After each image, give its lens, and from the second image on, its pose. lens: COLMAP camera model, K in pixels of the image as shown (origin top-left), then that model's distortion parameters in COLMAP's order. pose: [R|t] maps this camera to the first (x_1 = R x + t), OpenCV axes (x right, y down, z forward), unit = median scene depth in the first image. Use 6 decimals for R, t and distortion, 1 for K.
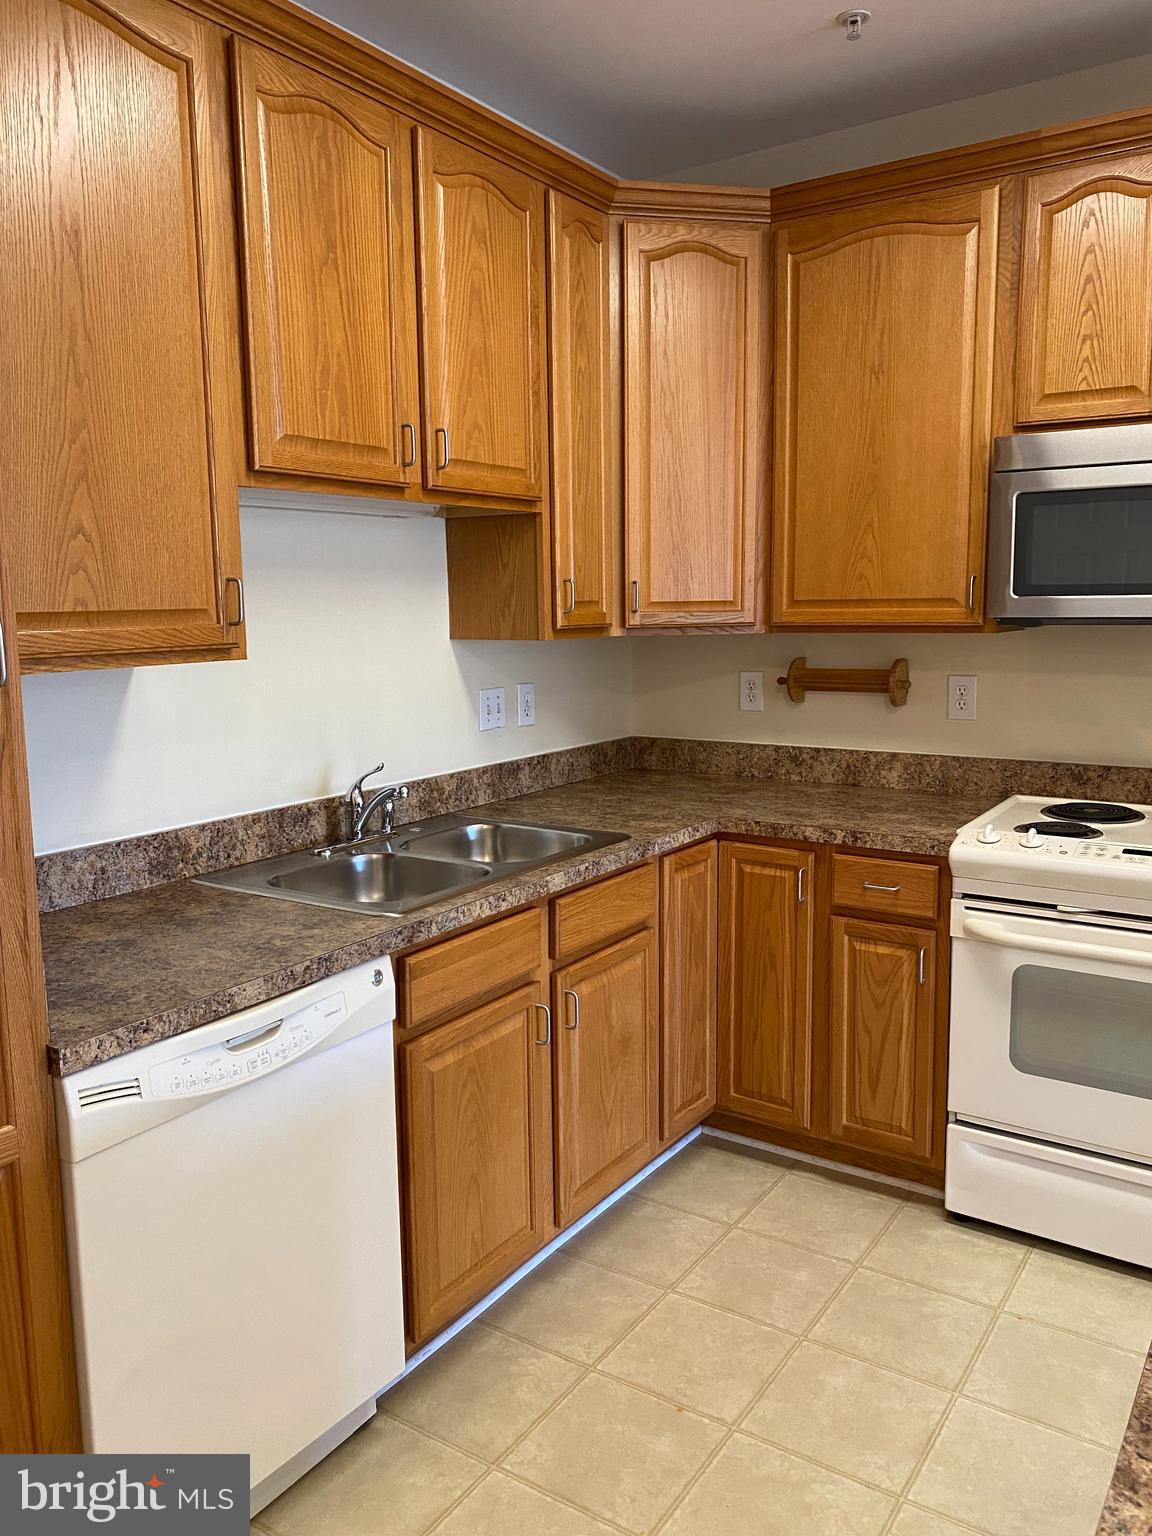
lens RADIAL K [[1169.7, 0, 589.8], [0, 1169.7, 767.2], [0, 0, 1]] dist [0.007821, -0.003836]
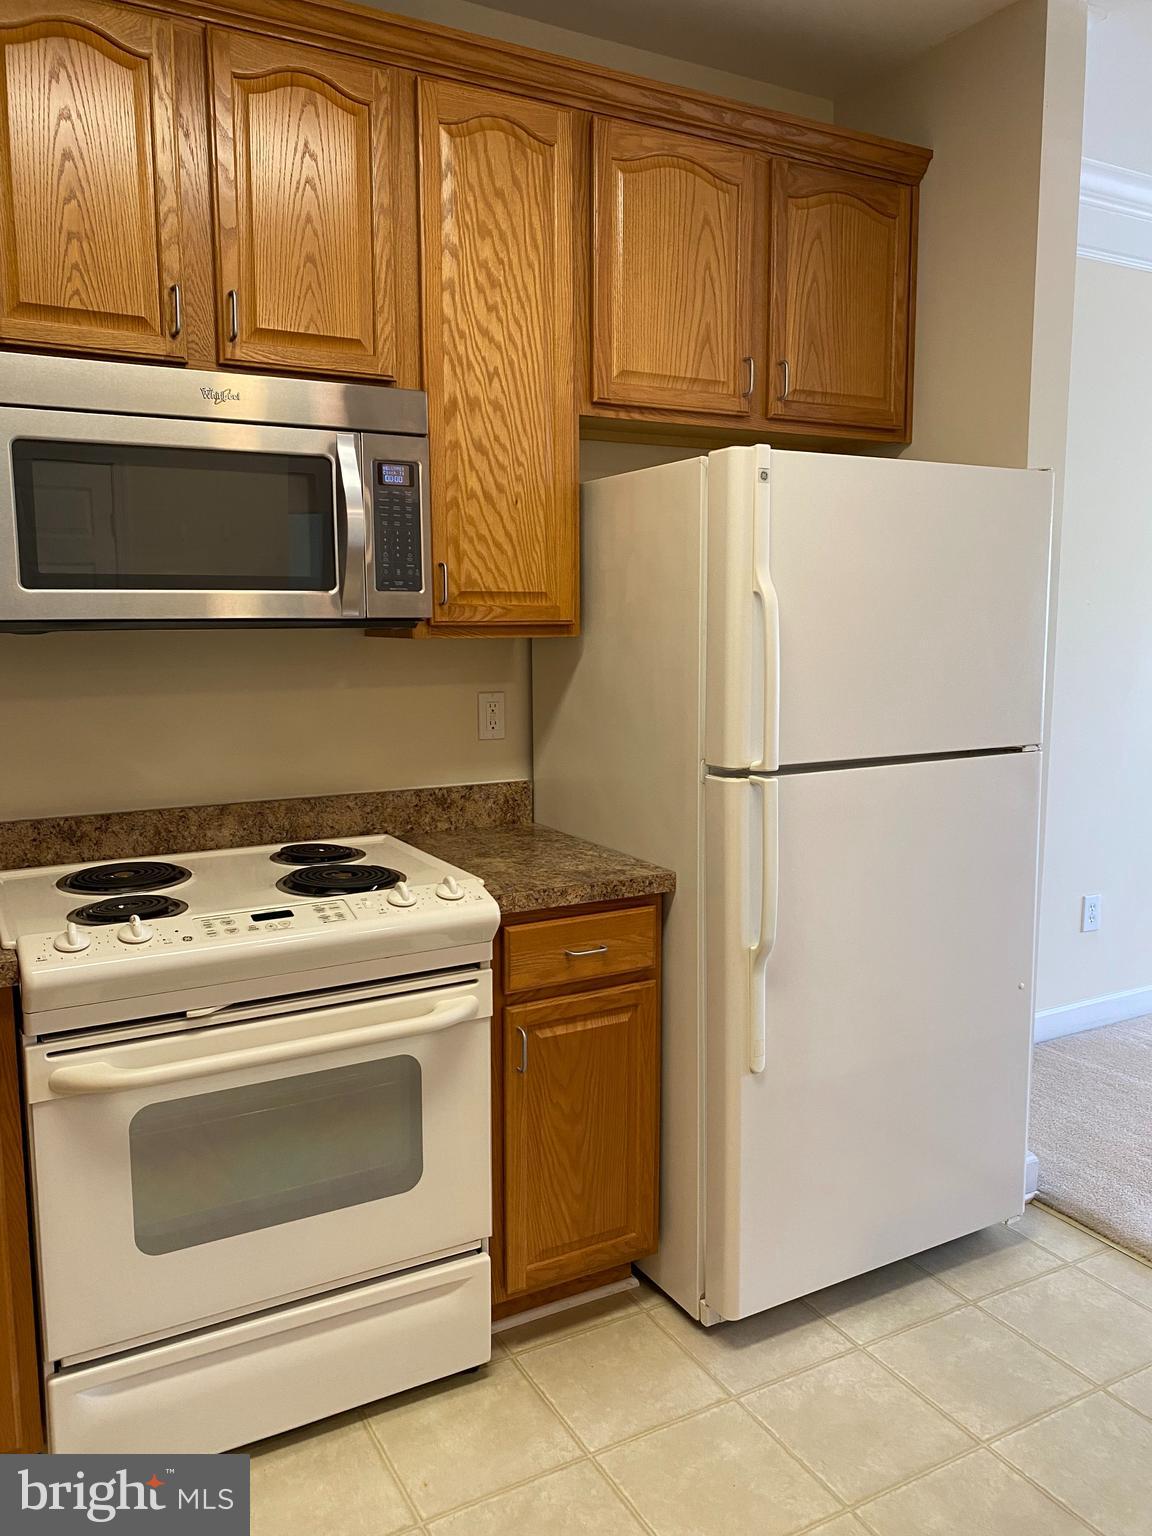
lens RADIAL K [[1161.8, 0, 577.7], [0, 1161.8, 773.0], [0, 0, 1]] dist [0.048888, -0.077484]
pose [[0.463928, -0.110059, 0.879010, -0.105712], [0.126528, 0.990312, 0.057216, -0.037915], [-0.876791, 0.084675, 0.473359, 0.408080]]
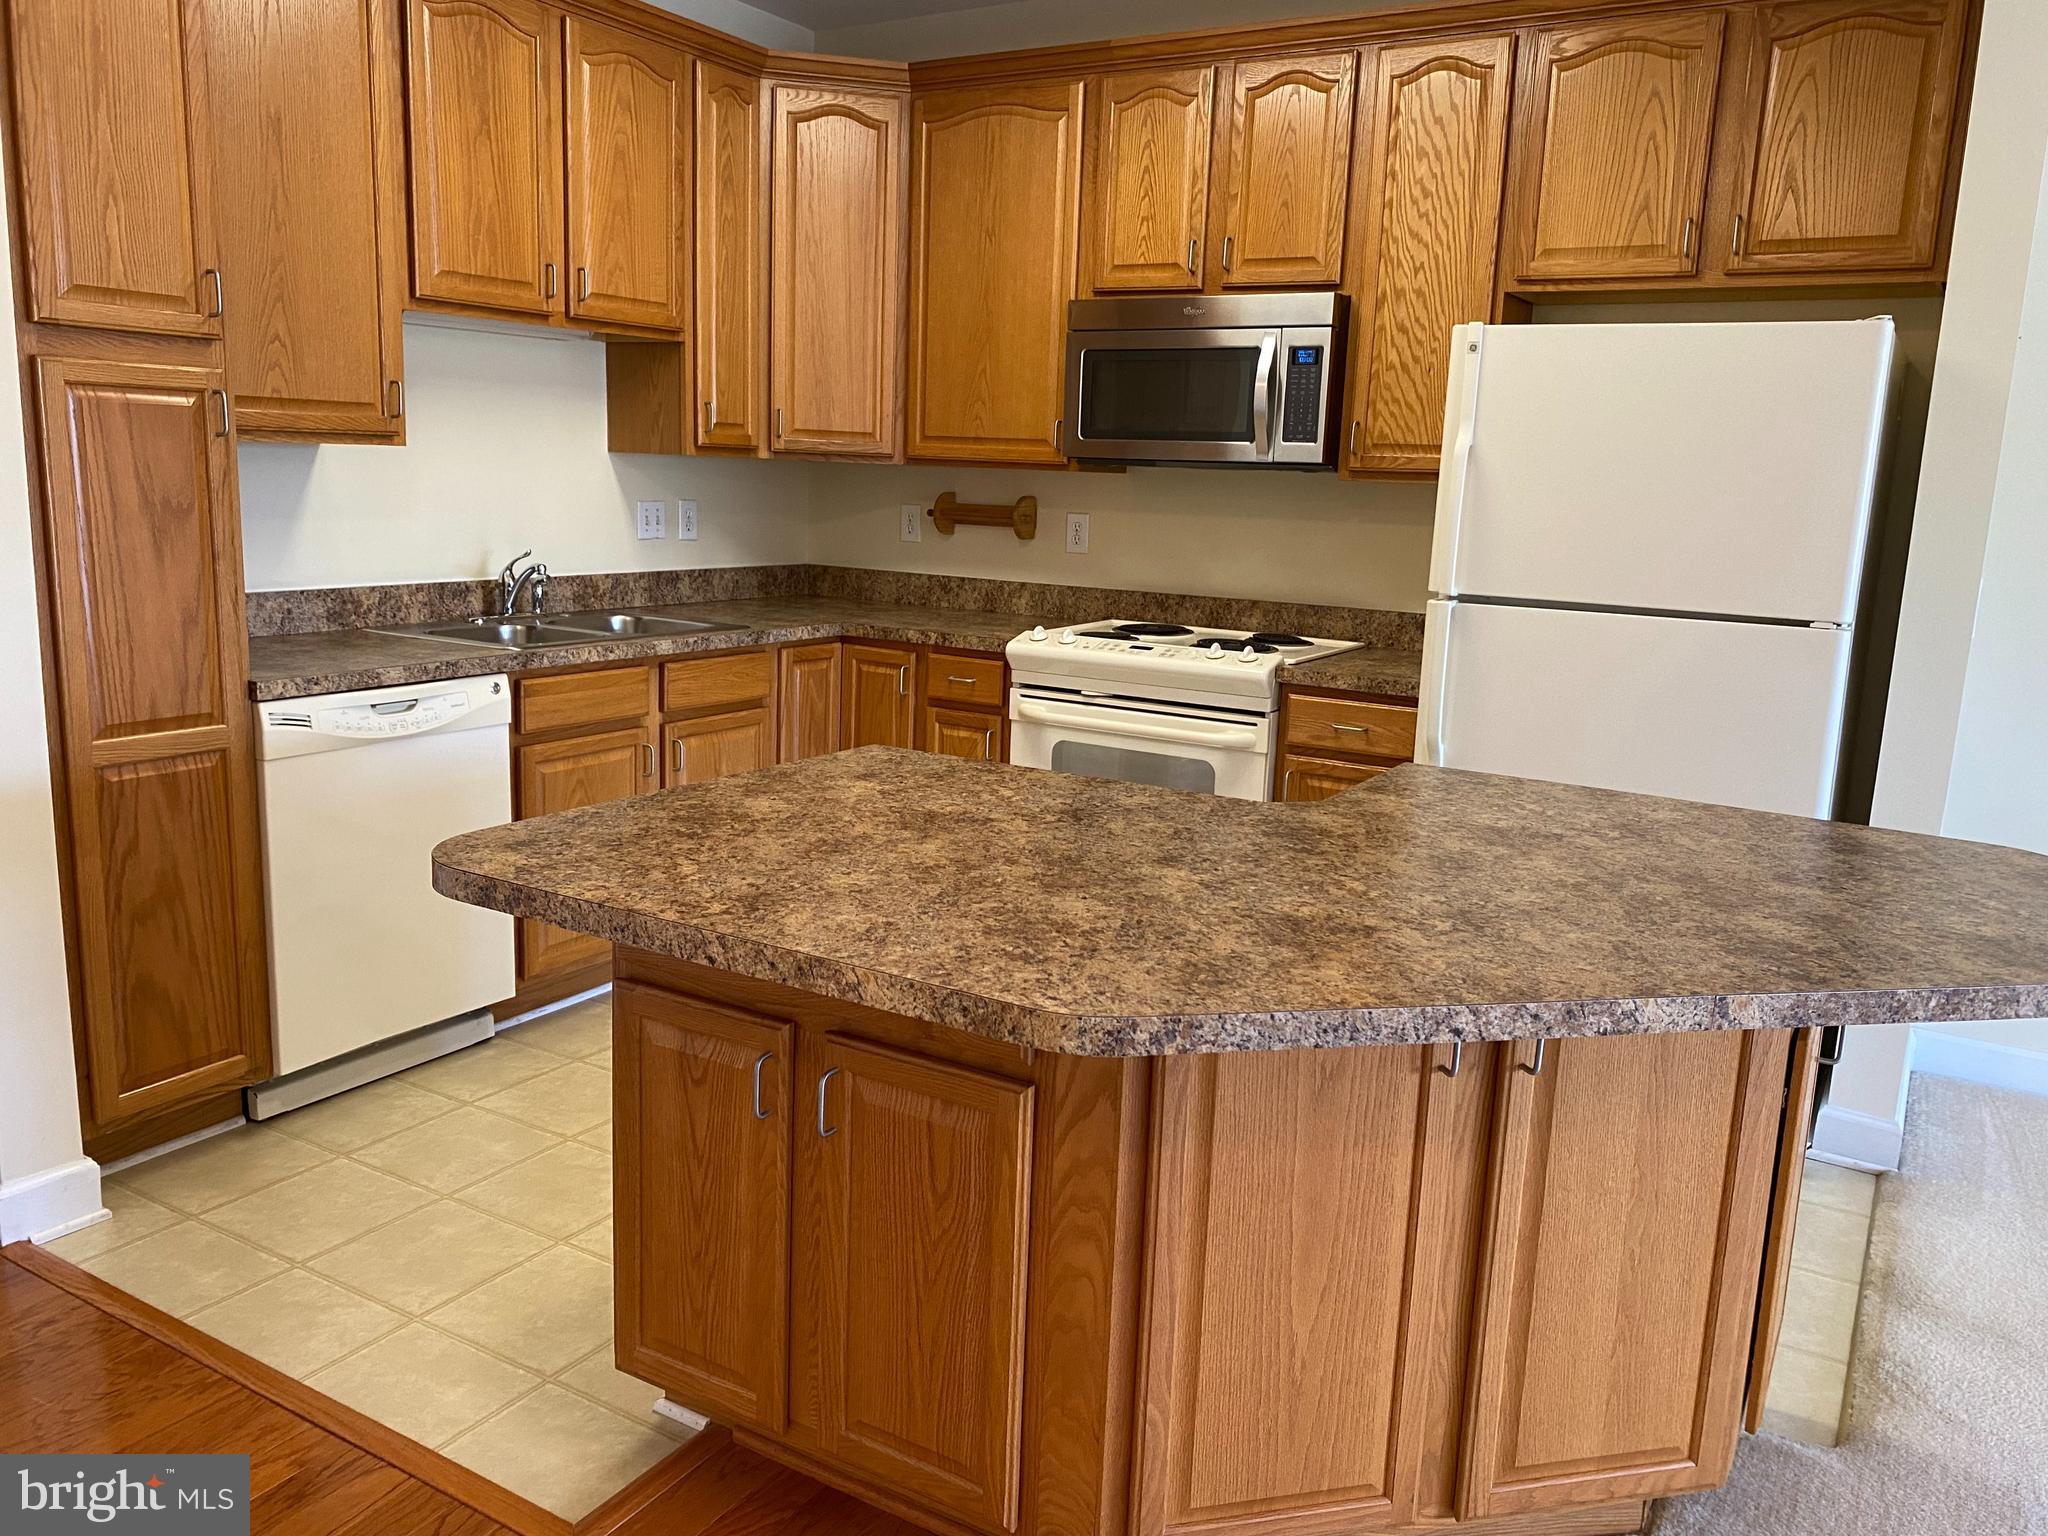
lens RADIAL K [[1559.6, 0, 1024.0], [0, 1559.6, 768.0], [0, 0, 1]] dist [0.007821, -0.003836]
pose [[0.998113, 0.041548, 0.045203, 0.254275], [-0.043667, 0.997943, 0.046938, 0.119344], [-0.043159, -0.048823, 0.997875, -0.600321]]
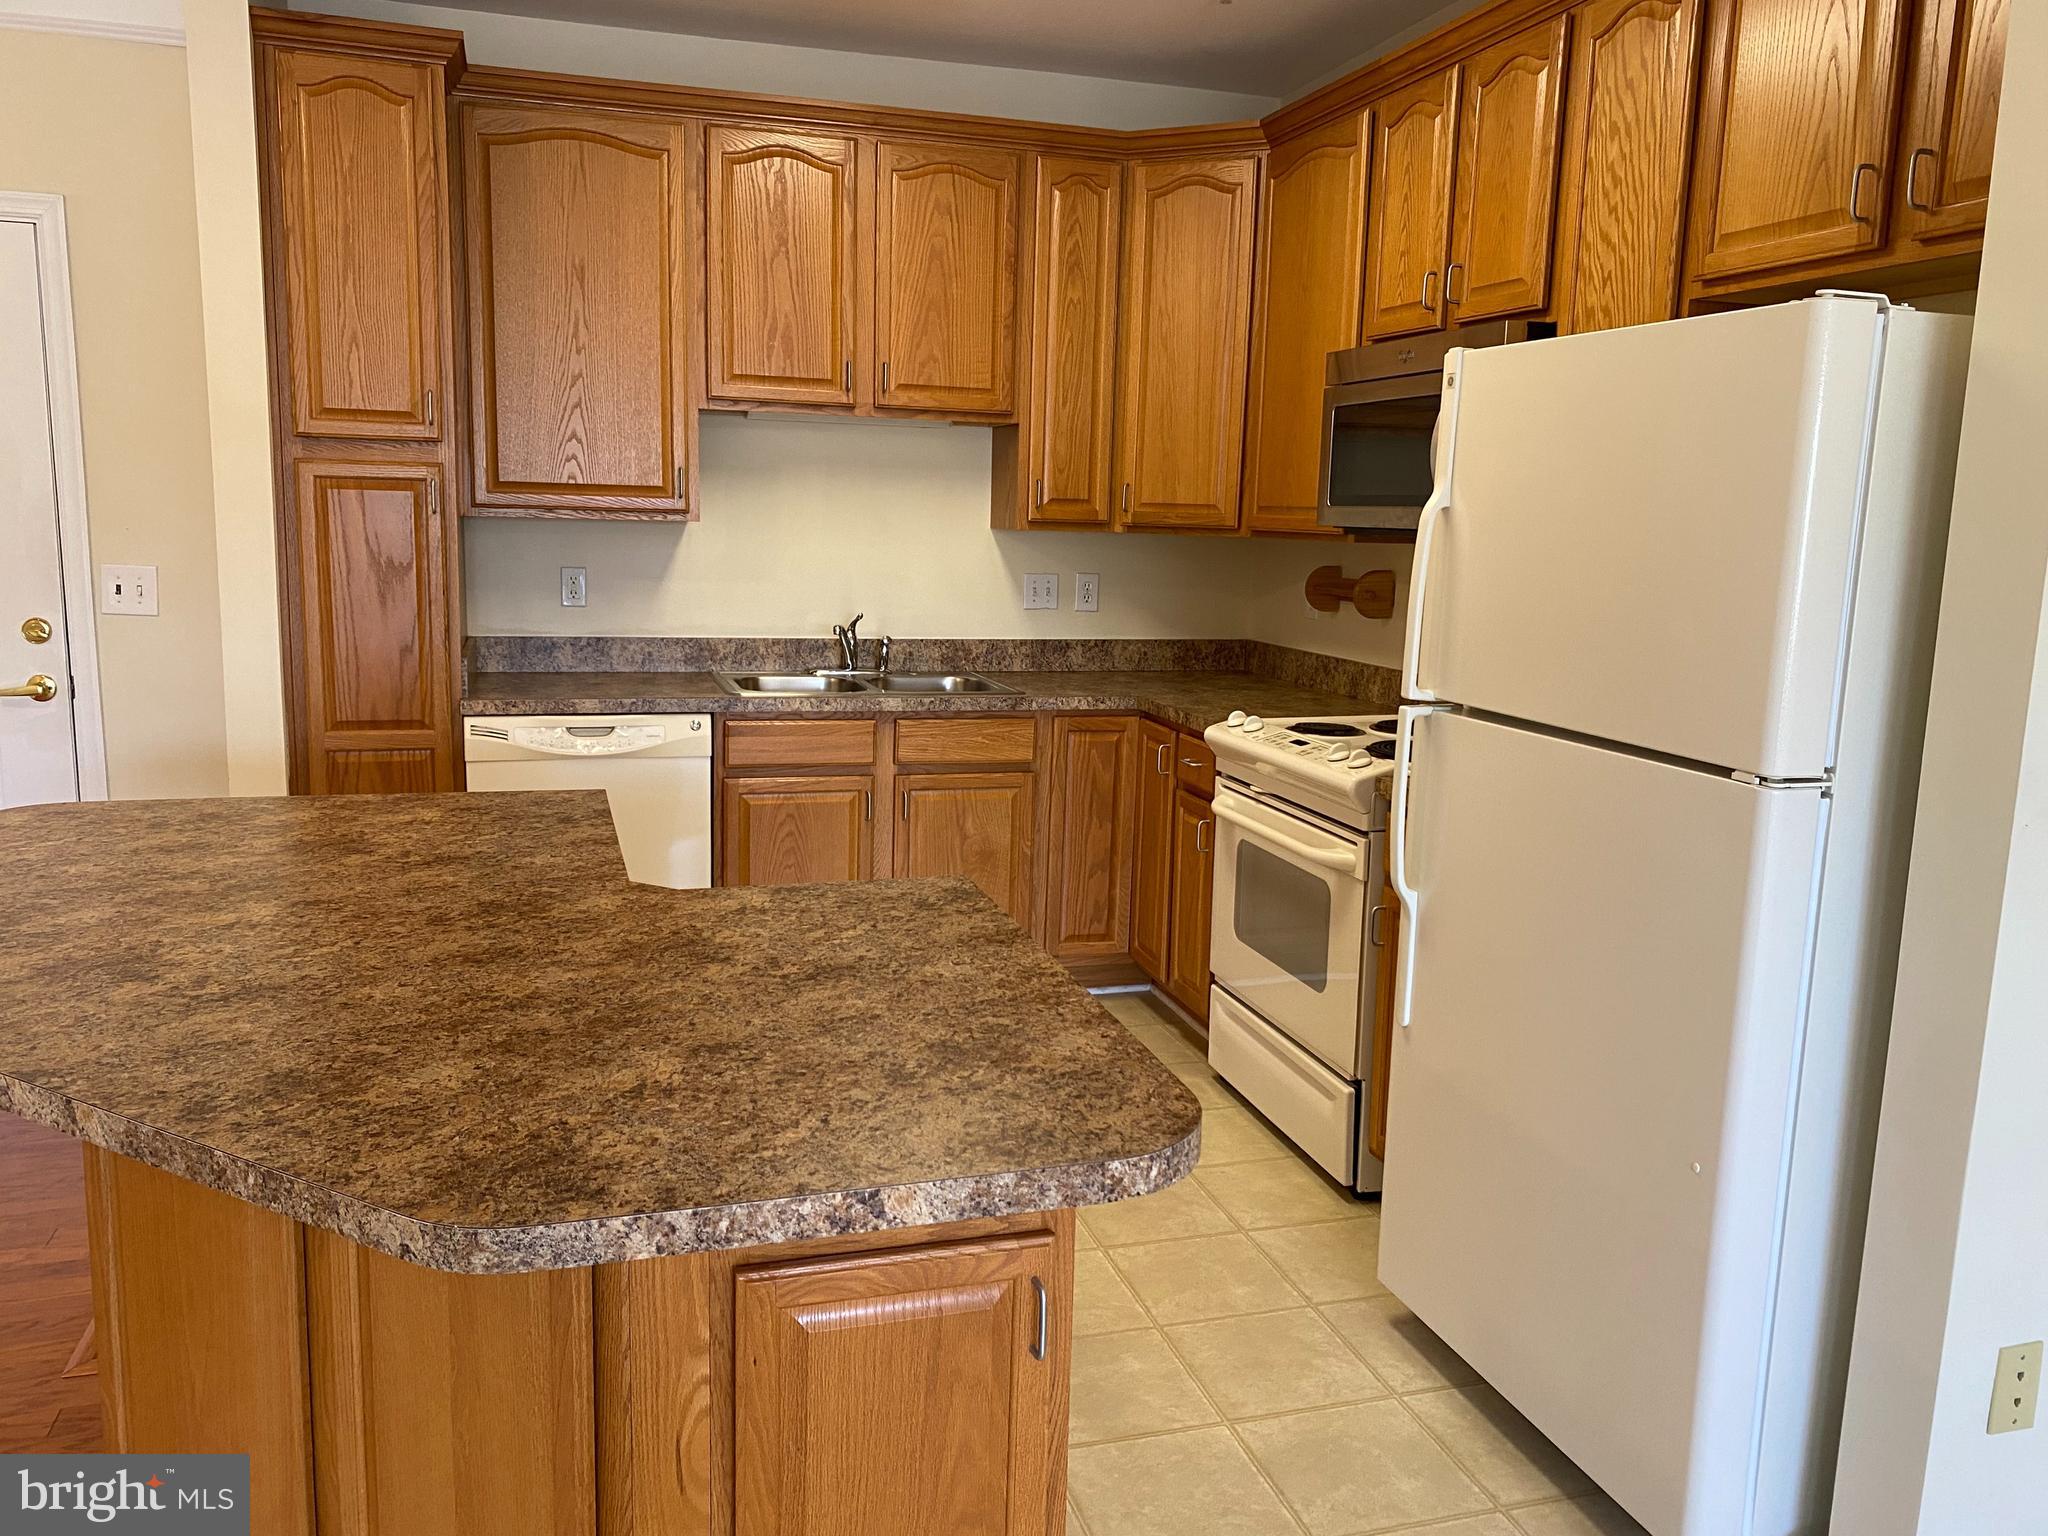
lens RADIAL K [[1549.0, 0, 1045.7], [0, 1549.0, 780.8], [0, 0, 1]] dist [0.048888, -0.077484]
pose [[0.775666, 0.144810, -0.614306, 1.089717], [-0.130190, 0.989101, 0.068773, 0.036732], [0.617570, 0.026632, 0.786065, -0.255822]]
